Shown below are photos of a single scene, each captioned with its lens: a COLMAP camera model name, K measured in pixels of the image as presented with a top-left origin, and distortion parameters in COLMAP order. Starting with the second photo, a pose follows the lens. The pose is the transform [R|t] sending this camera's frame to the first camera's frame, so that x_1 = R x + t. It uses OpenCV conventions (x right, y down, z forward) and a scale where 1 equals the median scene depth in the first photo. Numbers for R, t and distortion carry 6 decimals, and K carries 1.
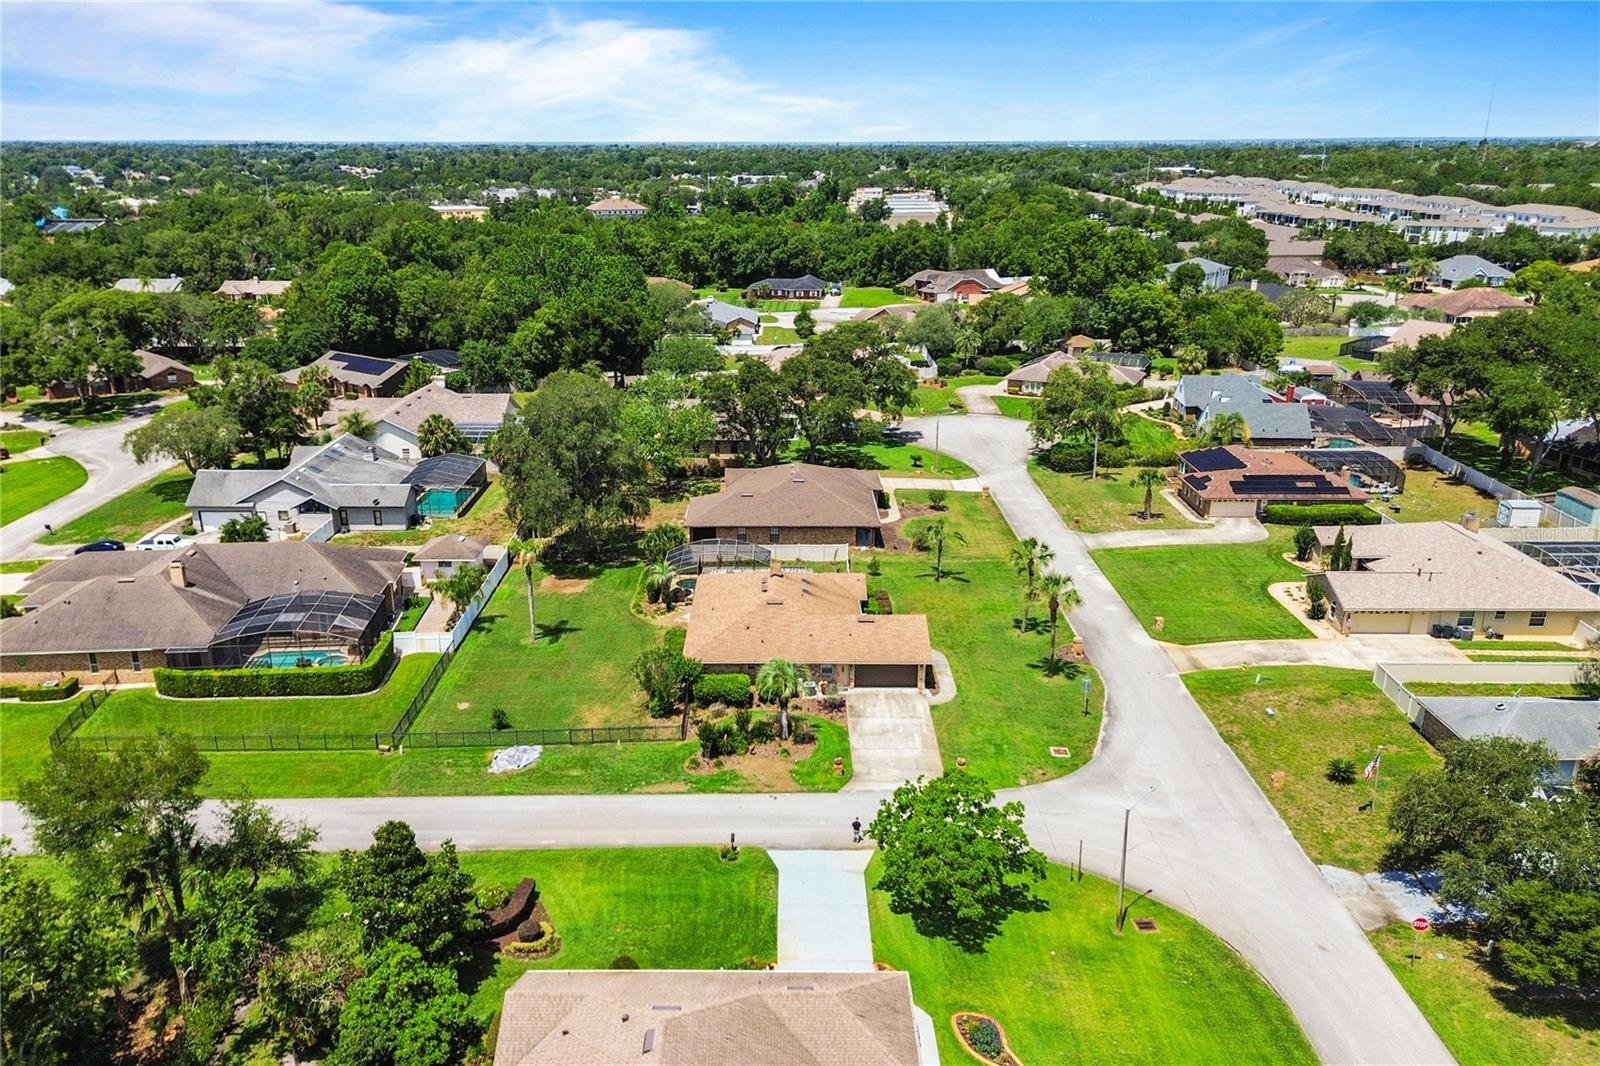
lens RADIAL K [[1157.7, 0, 794.5], [0, 1157.7, 592.3], [0, 0, 1]] dist [0.031777, -0.002822]
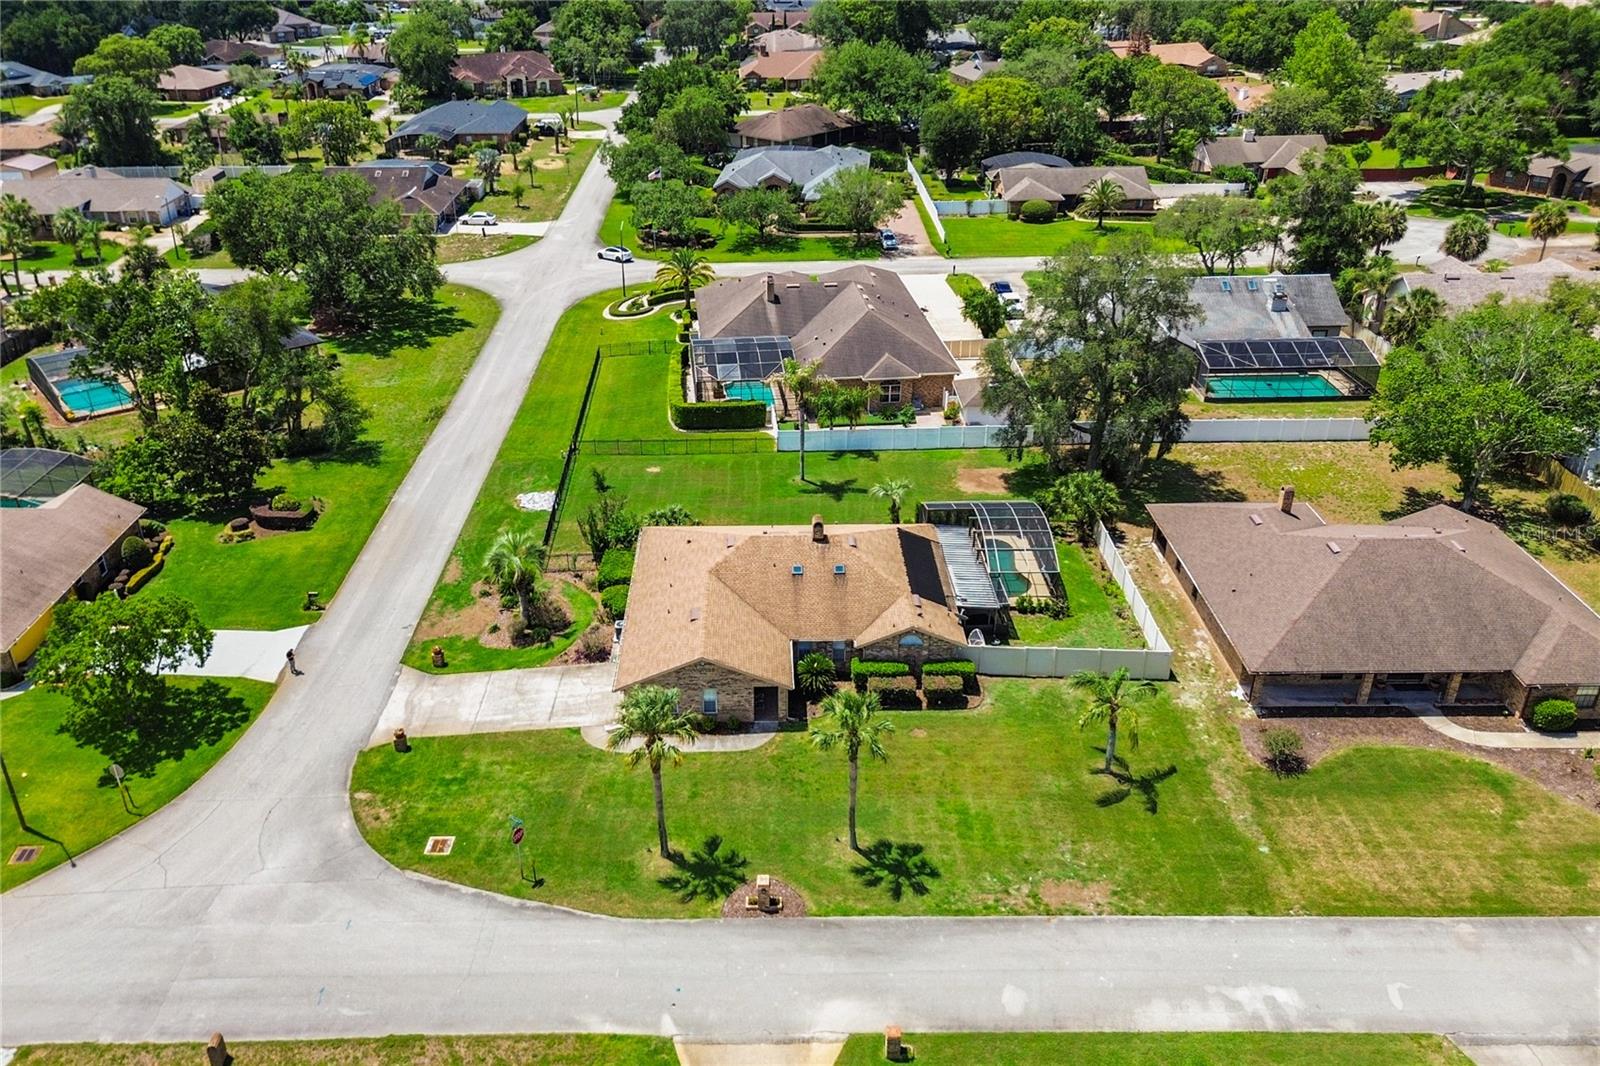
lens RADIAL K [[1278.1, 0, 754.4], [0, 1278.1, 561.5], [0, 0, 1]] dist [0.030404, -0.011400]
pose [[-0.009484, 0.469942, -0.882646, 0.521207], [-0.348689, 0.825728, 0.443384, -0.255418], [0.937191, 0.311974, 0.156032, 0.642904]]
